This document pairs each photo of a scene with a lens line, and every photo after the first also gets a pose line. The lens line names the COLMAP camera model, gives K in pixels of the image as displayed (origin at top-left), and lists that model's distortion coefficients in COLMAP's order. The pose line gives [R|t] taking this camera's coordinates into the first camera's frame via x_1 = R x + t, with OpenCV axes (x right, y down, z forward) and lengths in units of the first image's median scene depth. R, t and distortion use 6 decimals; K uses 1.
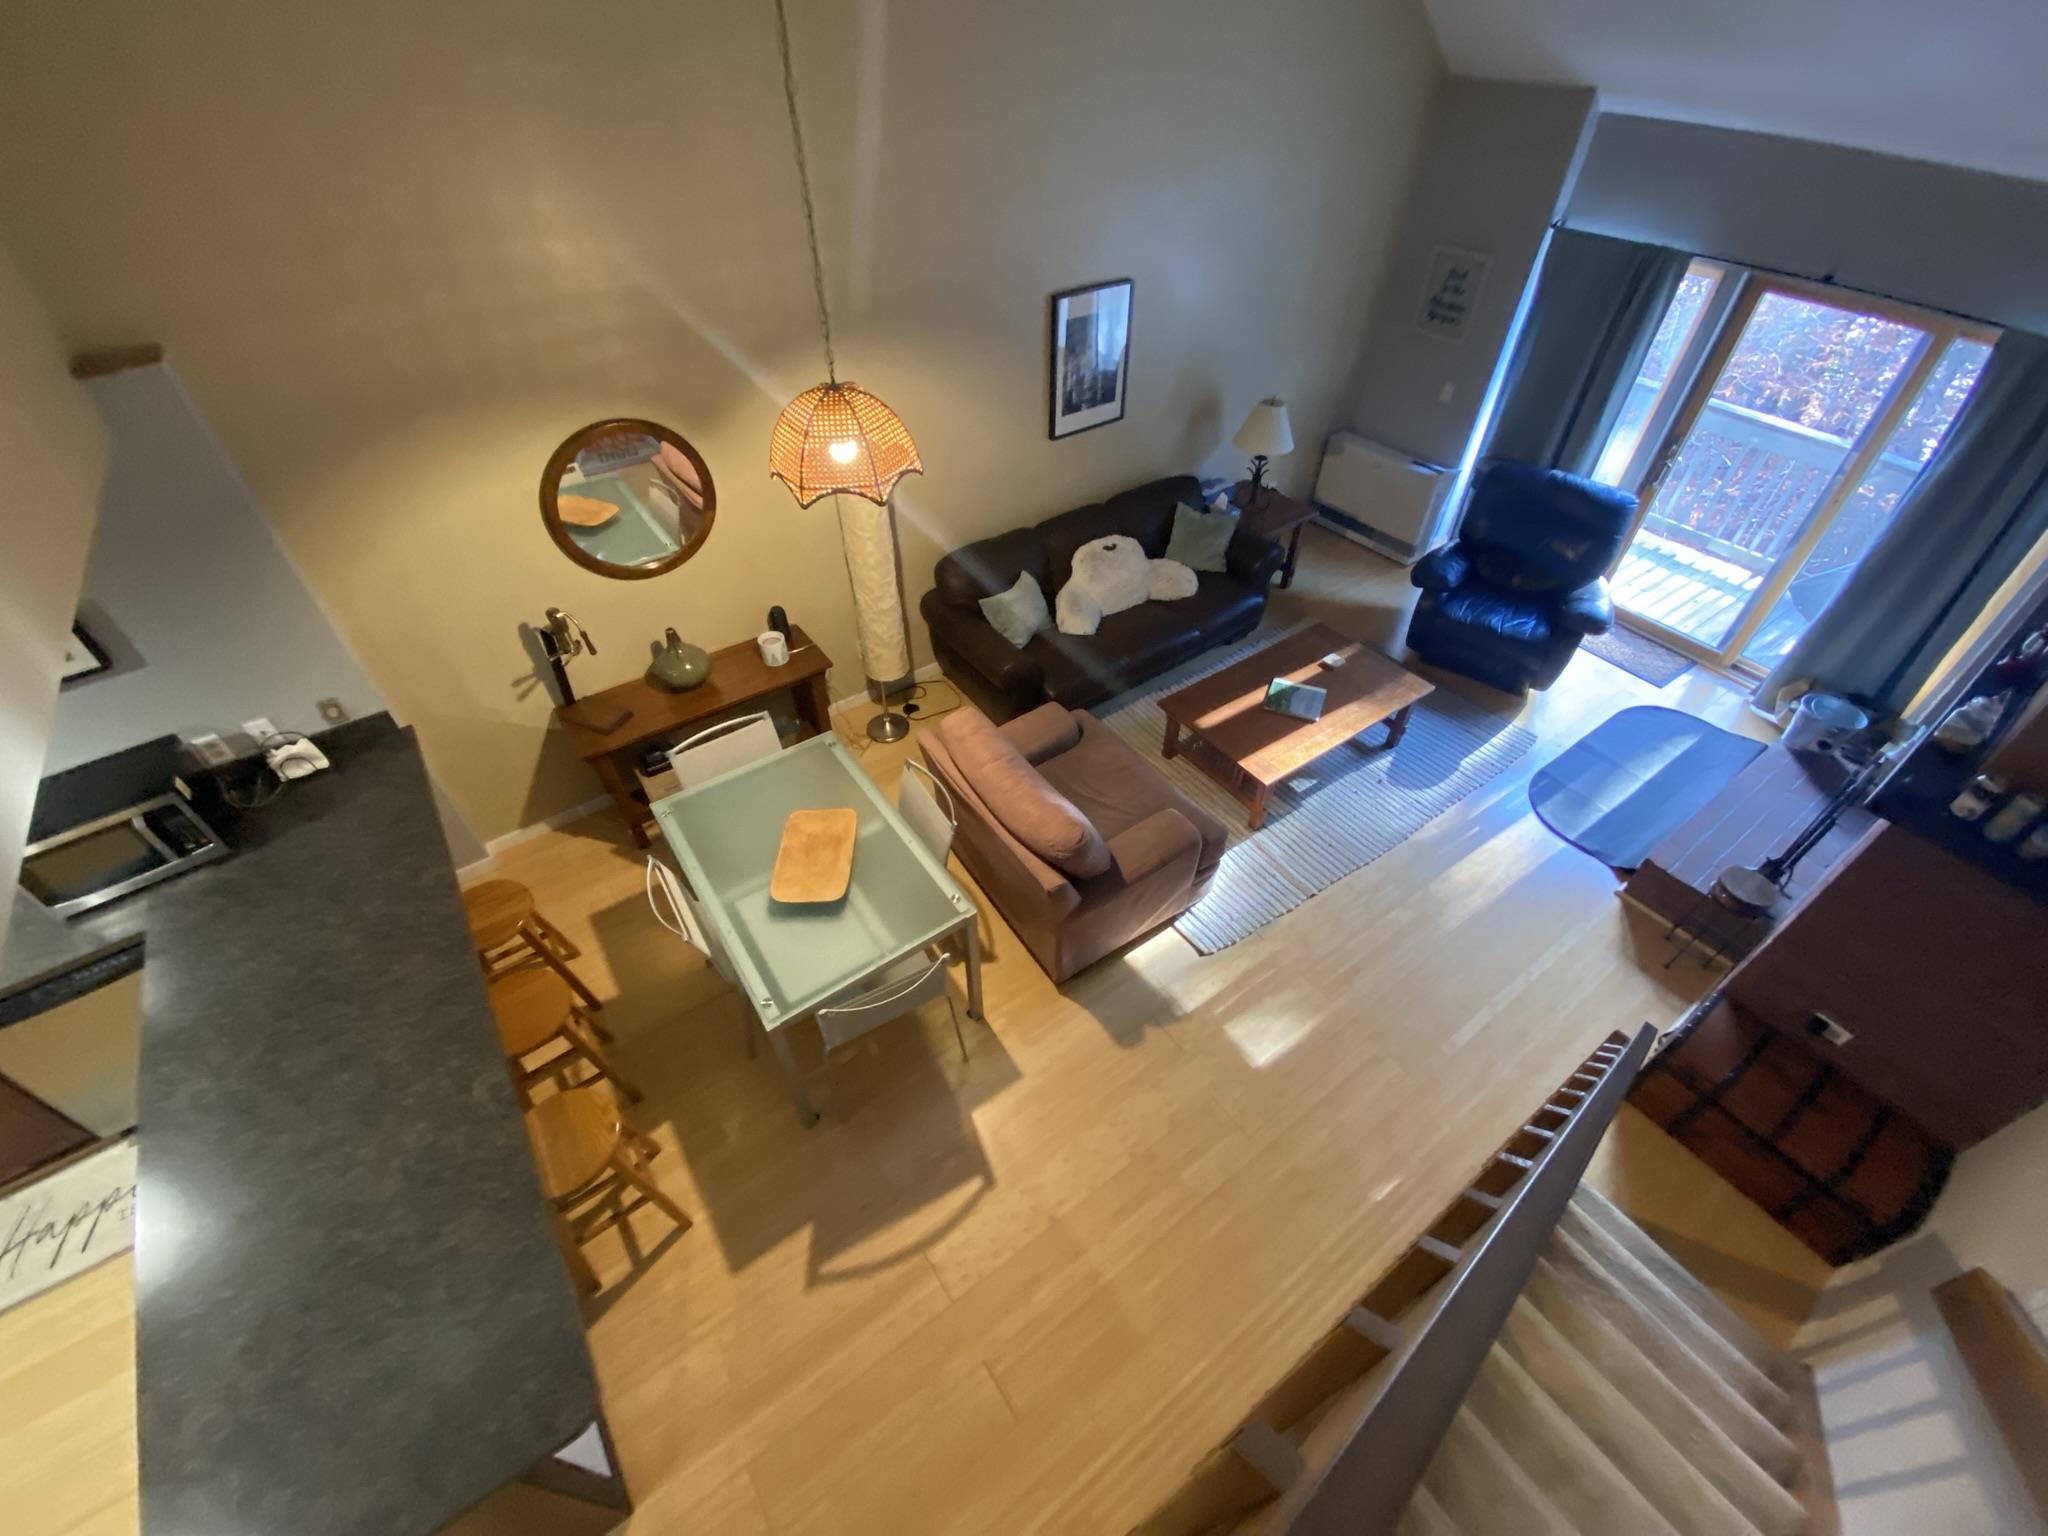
lens RADIAL K [[810.8, 0, 1029.6], [0, 810.8, 773.8], [0, 0, 1]] dist [0.016176, -0.016216]
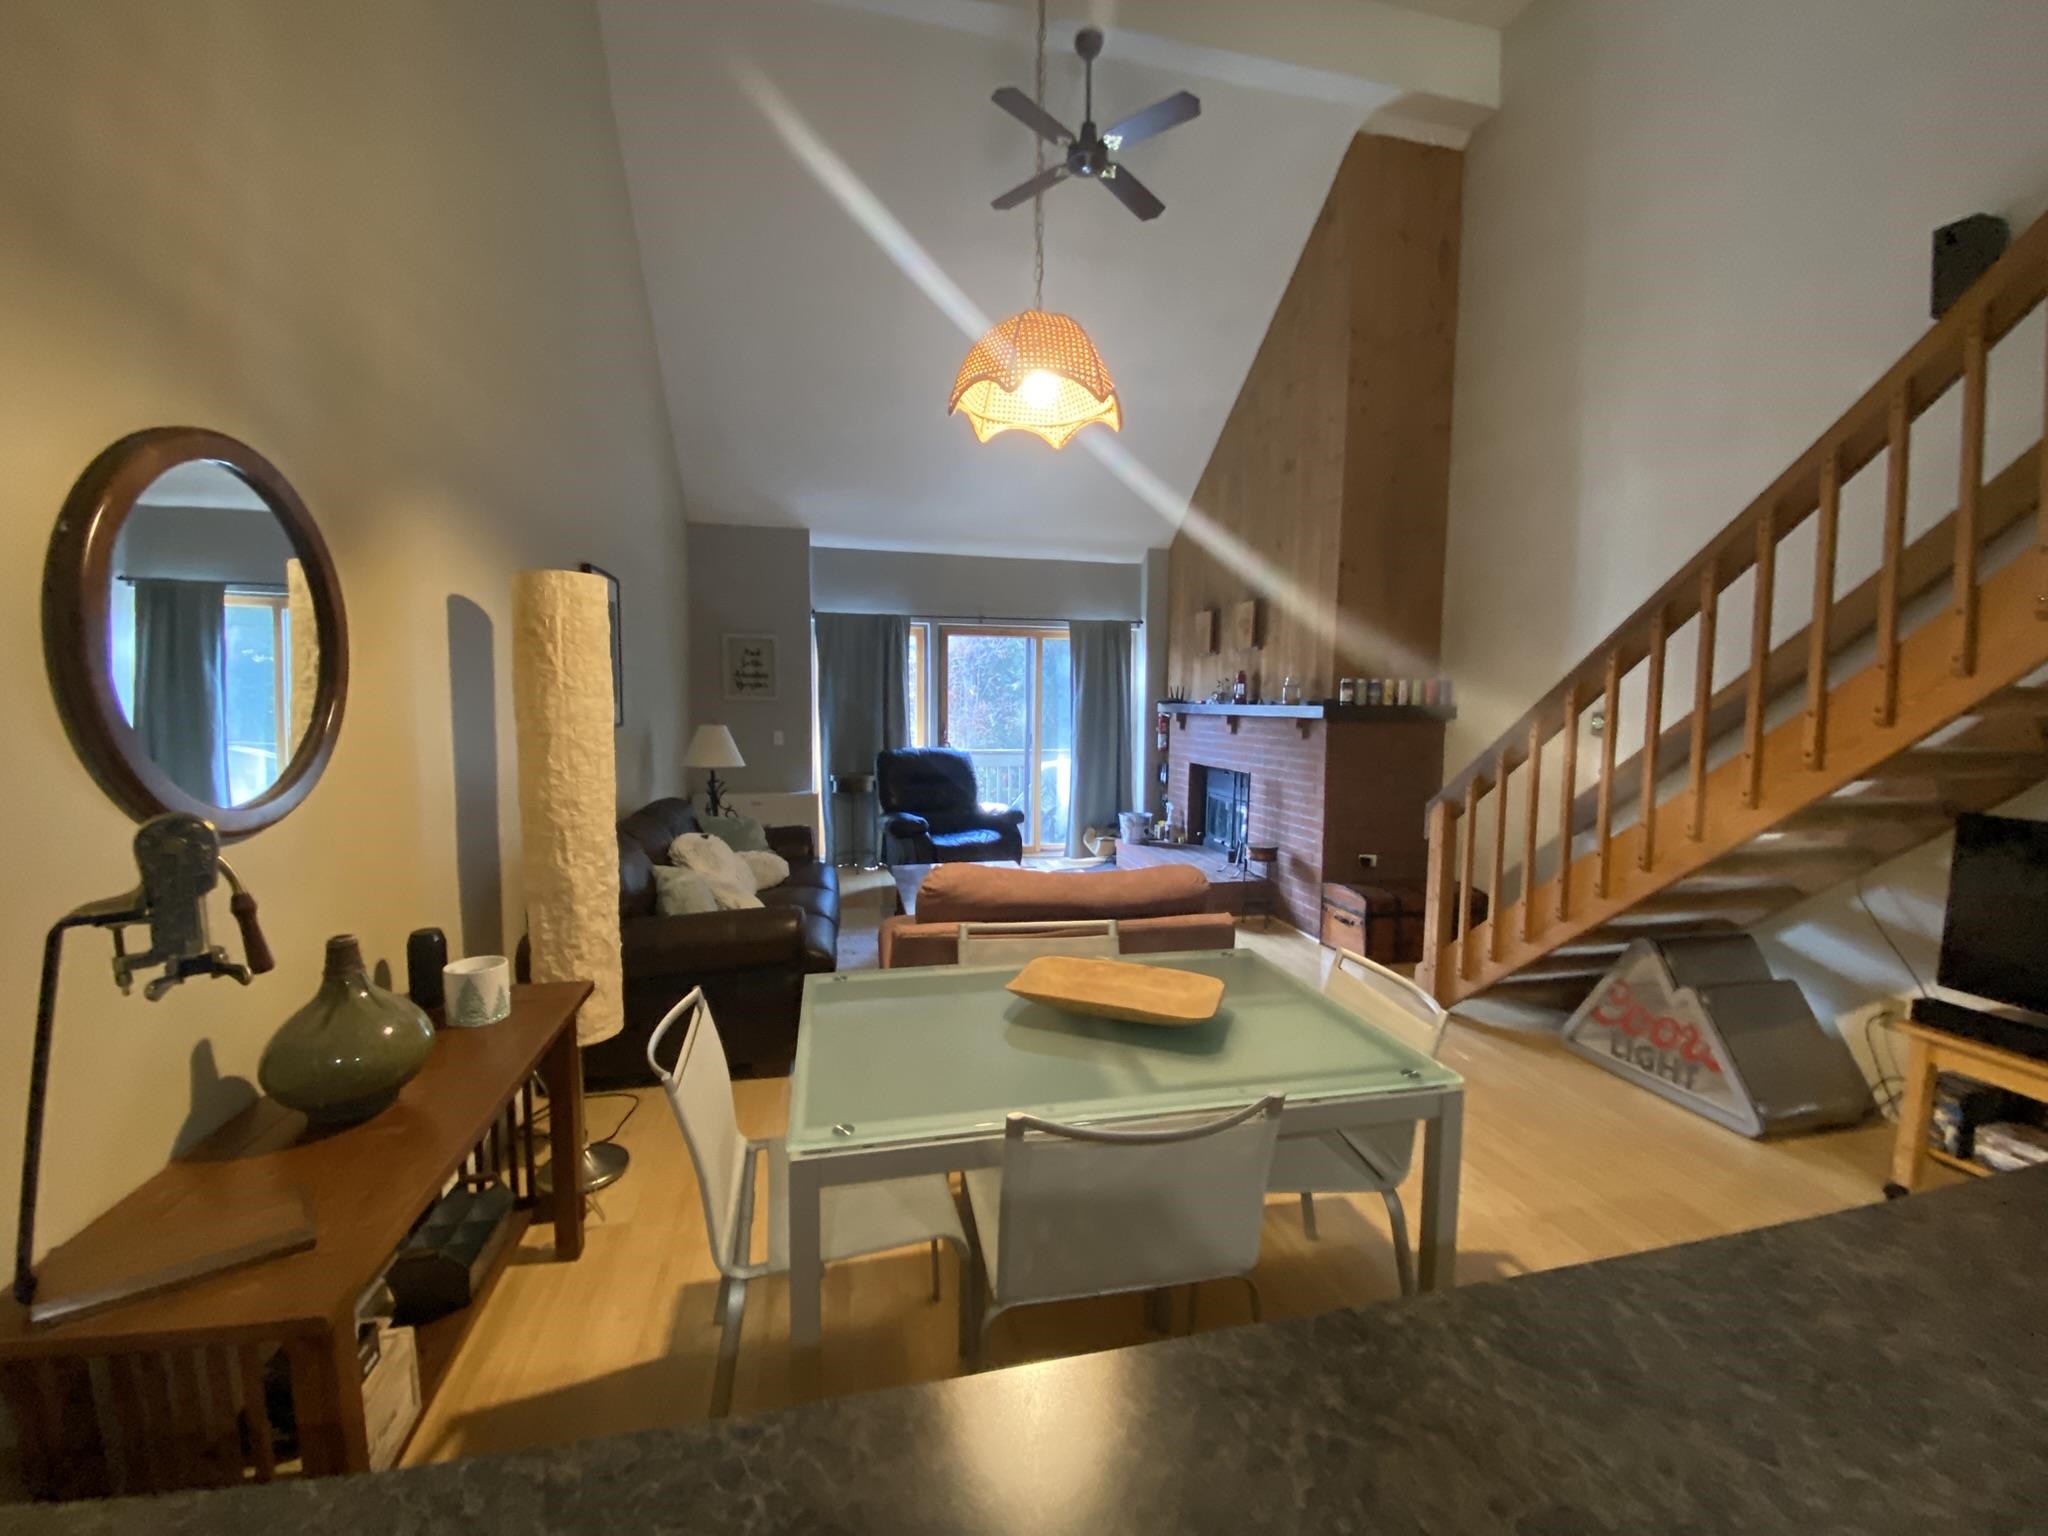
lens RADIAL K [[810.8, 0, 1029.6], [0, 810.8, 773.8], [0, 0, 1]] dist [0.016176, -0.016216]
pose [[0.377405, -0.079840, 0.922600, -0.614940], [0.637085, 0.745430, -0.196102, 0.046579], [-0.672078, 0.661785, 0.332194, 0.557782]]
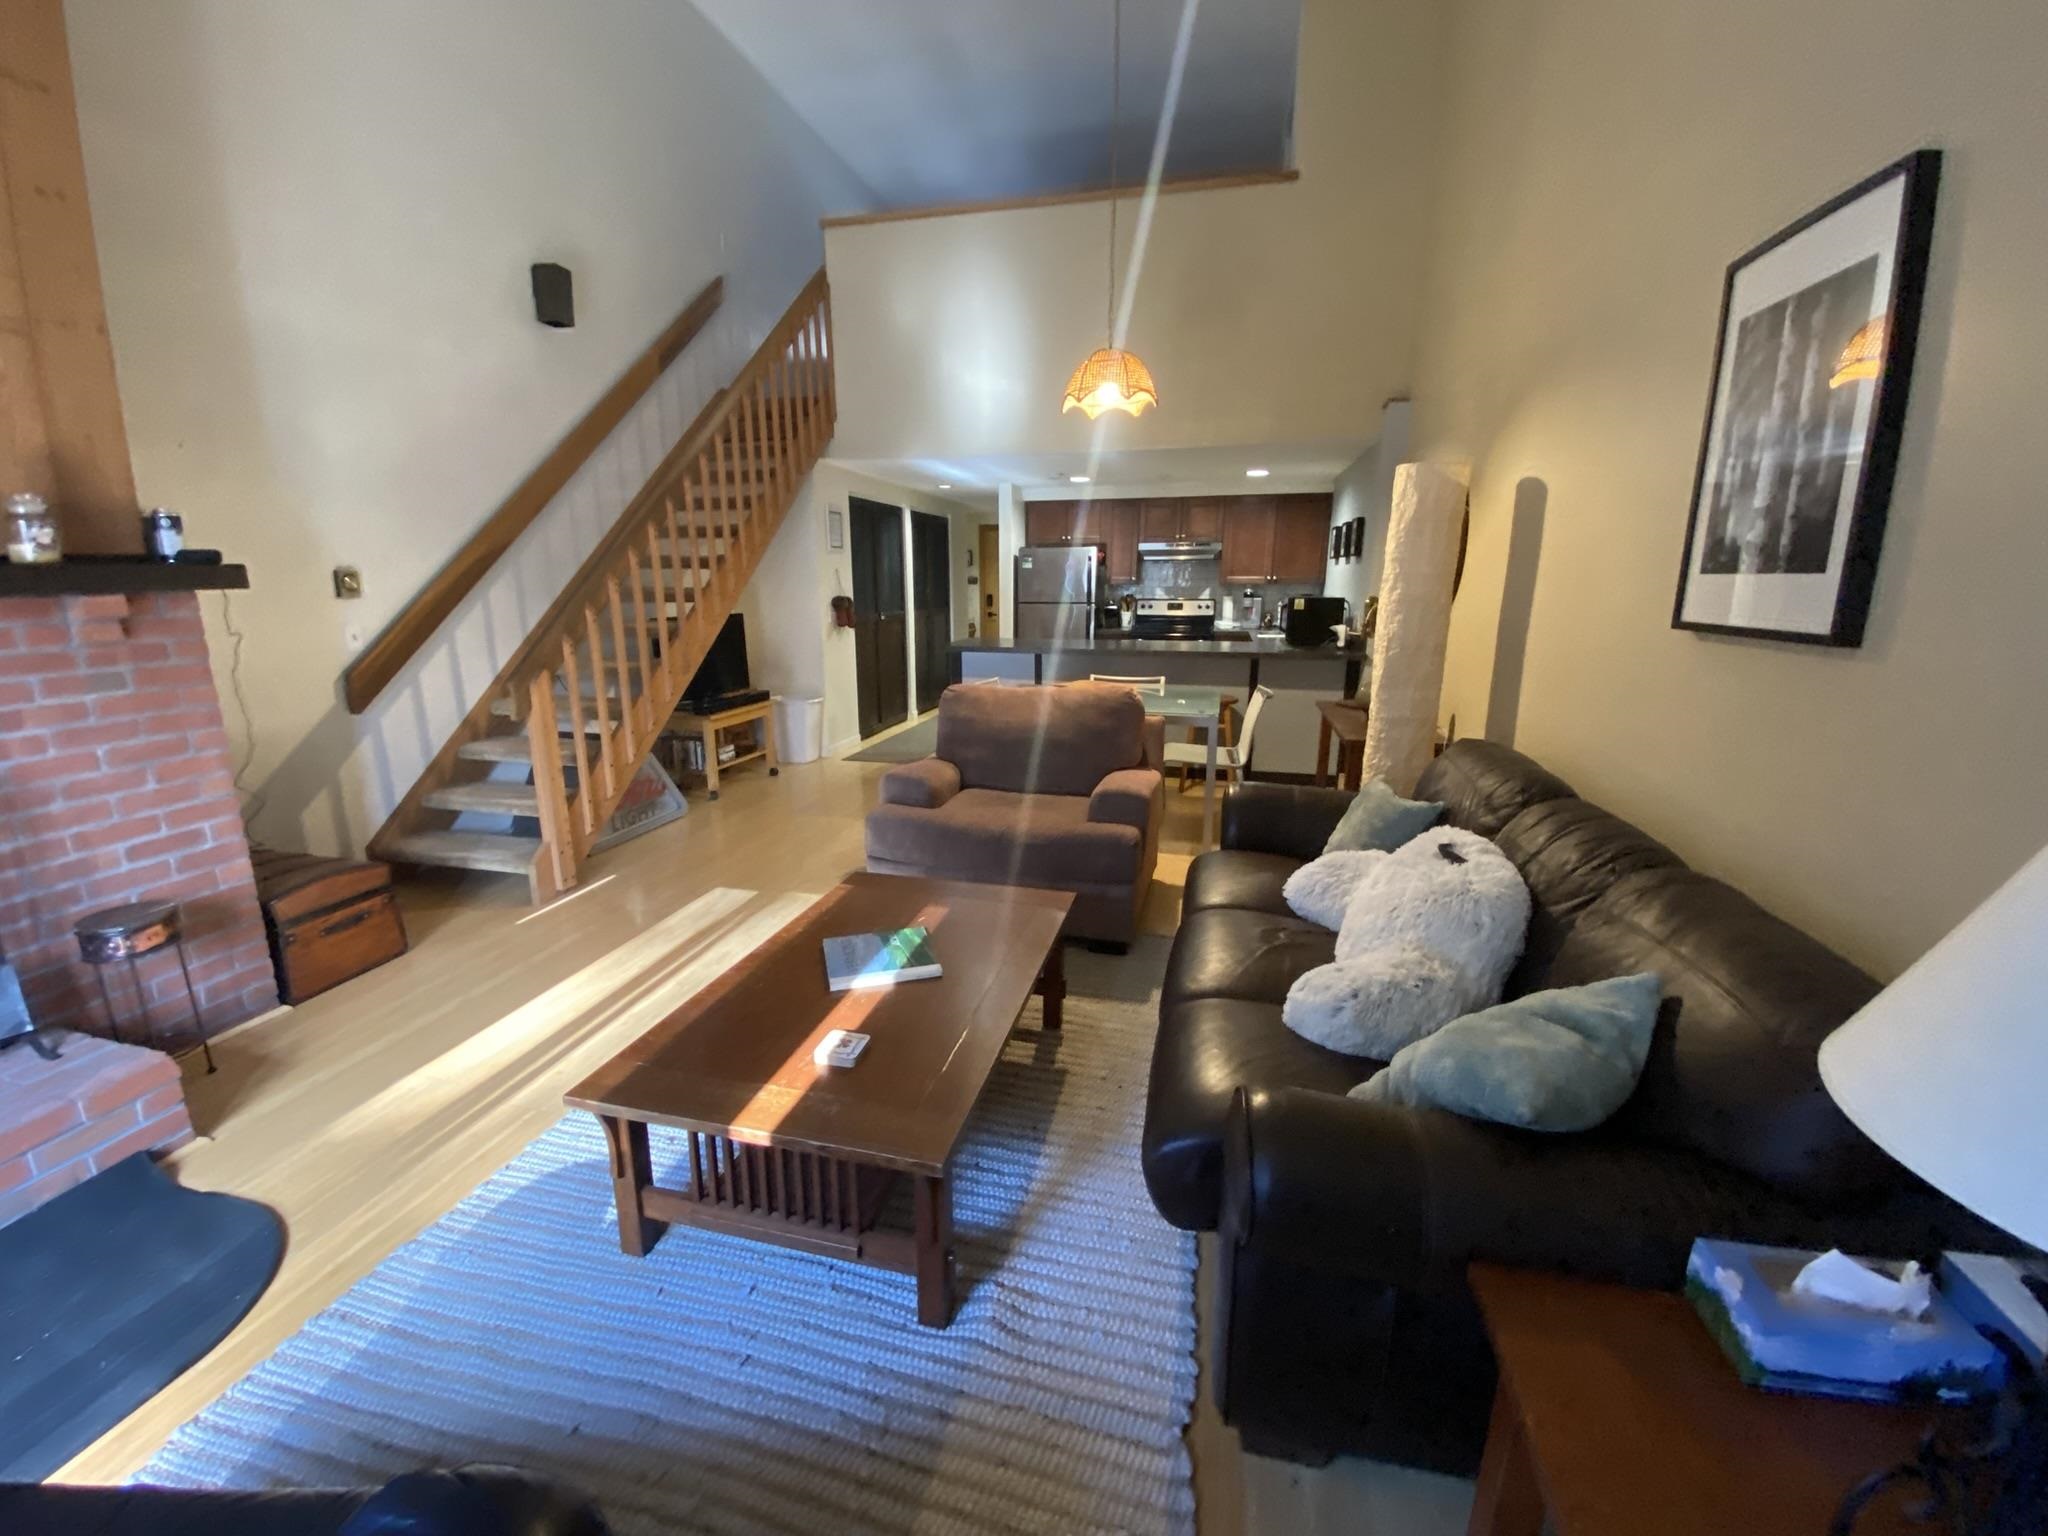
lens RADIAL K [[843.3, 0, 1006.5], [0, 843.3, 767.8], [0, 0, 1]] dist [0.011544, -0.019506]
pose [[-0.769530, 0.136050, -0.623951, 0.609976], [-0.446381, 0.584124, 0.677896, -0.576508], [0.456692, 0.800181, -0.388771, 1.222863]]
